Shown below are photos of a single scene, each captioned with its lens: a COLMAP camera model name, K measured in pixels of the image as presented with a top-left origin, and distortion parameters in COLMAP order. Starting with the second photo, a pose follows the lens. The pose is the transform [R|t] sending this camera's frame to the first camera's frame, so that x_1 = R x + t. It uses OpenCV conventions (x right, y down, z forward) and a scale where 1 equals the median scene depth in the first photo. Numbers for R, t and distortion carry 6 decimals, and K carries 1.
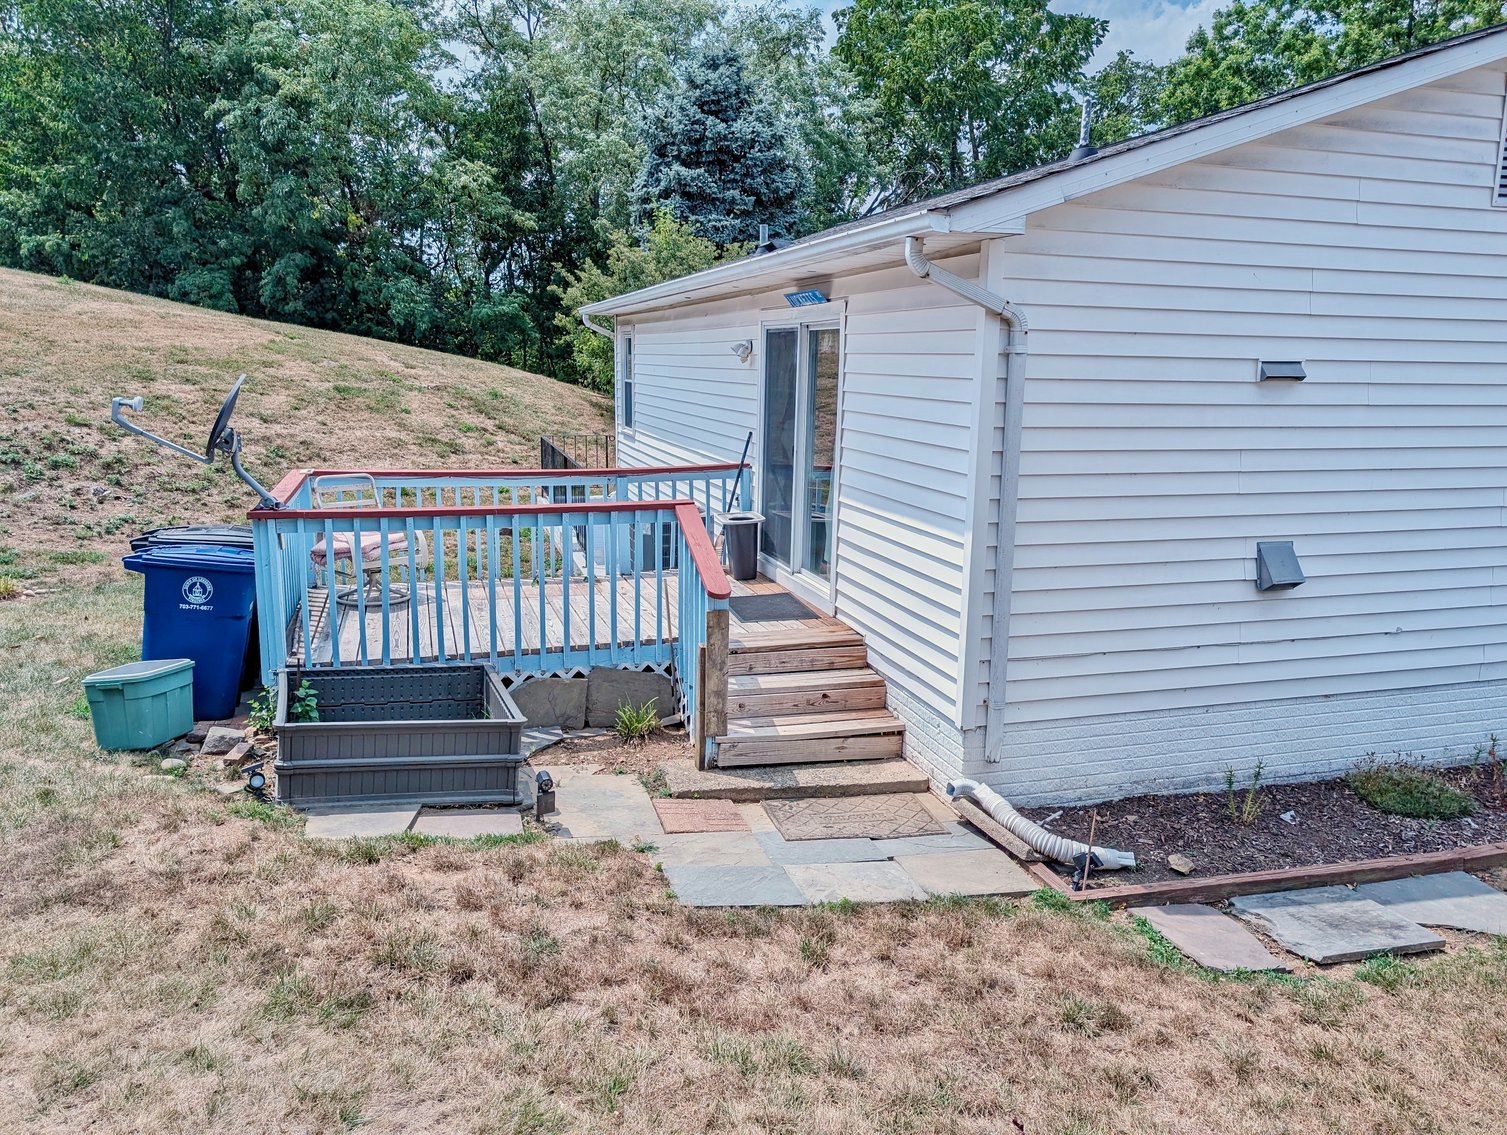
lens RADIAL K [[1075.5, 0, 753.5], [0, 1075.5, 567.5], [0, 0, 1]] dist [0.009113, -0.007055]
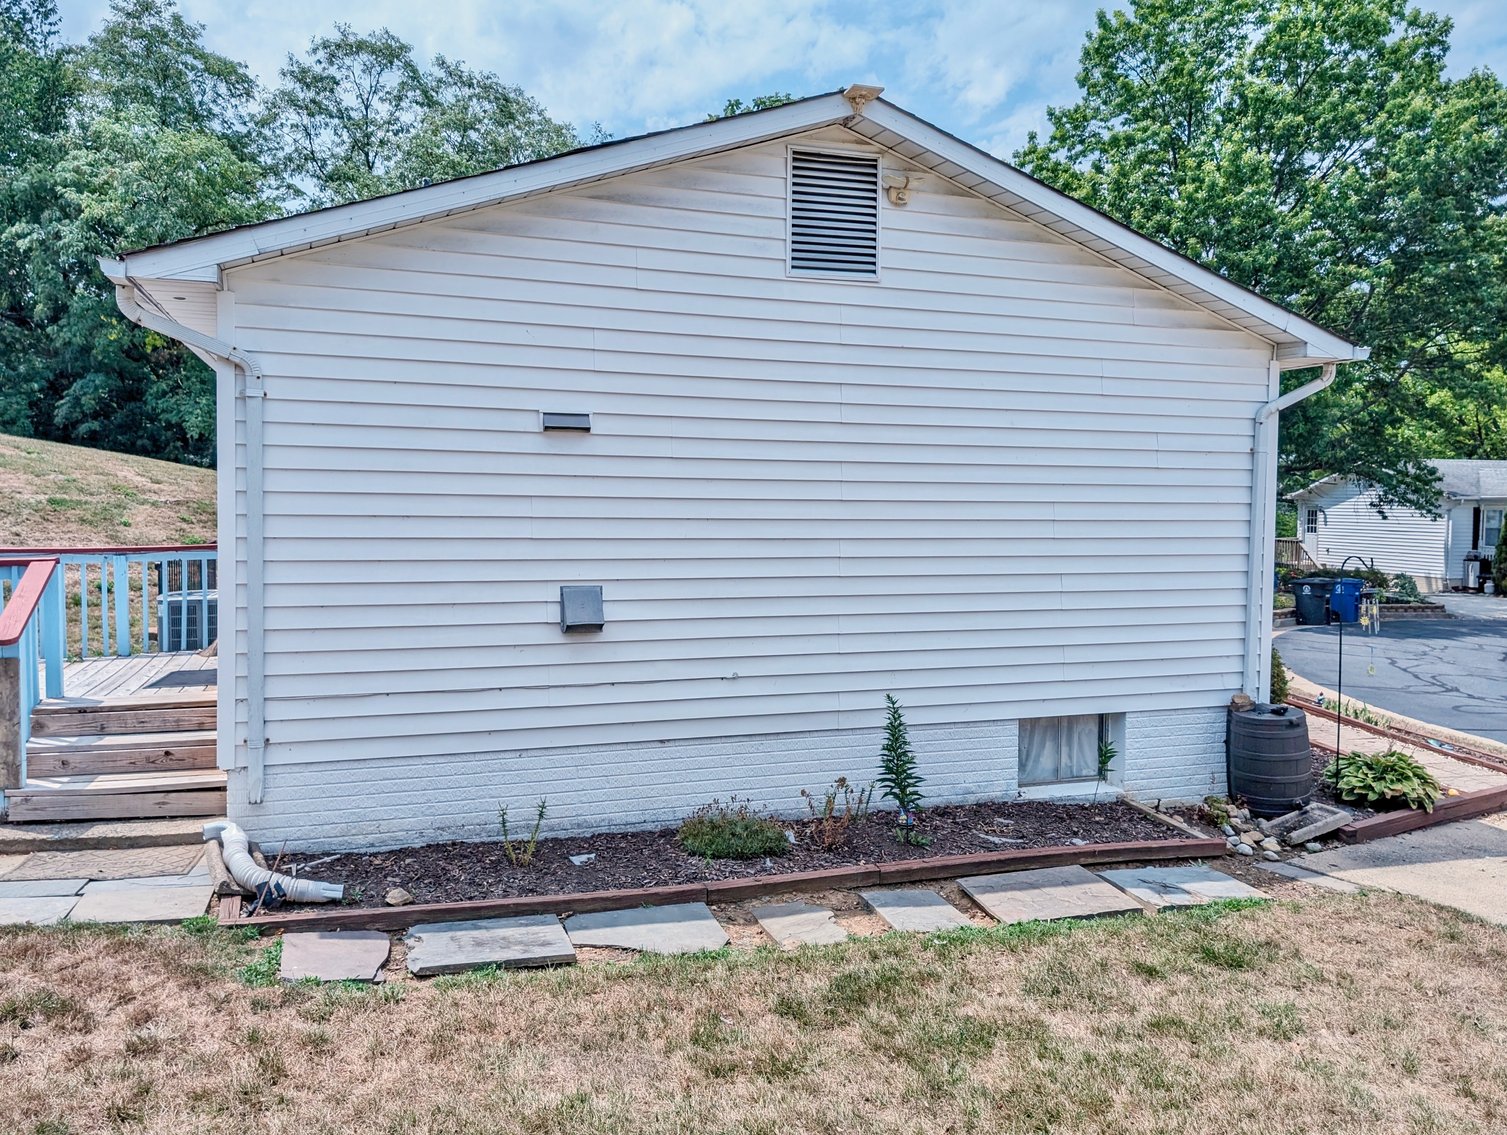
lens RADIAL K [[1119.2, 0, 753.5], [0, 1119.2, 567.5], [0, 0, 1]] dist [0.010783, -0.024423]
pose [[0.997996, -0.007109, 0.062881, 0.579904], [0.015051, 0.991820, -0.126752, 0.096164], [-0.061465, 0.127444, 0.989939, -0.072065]]
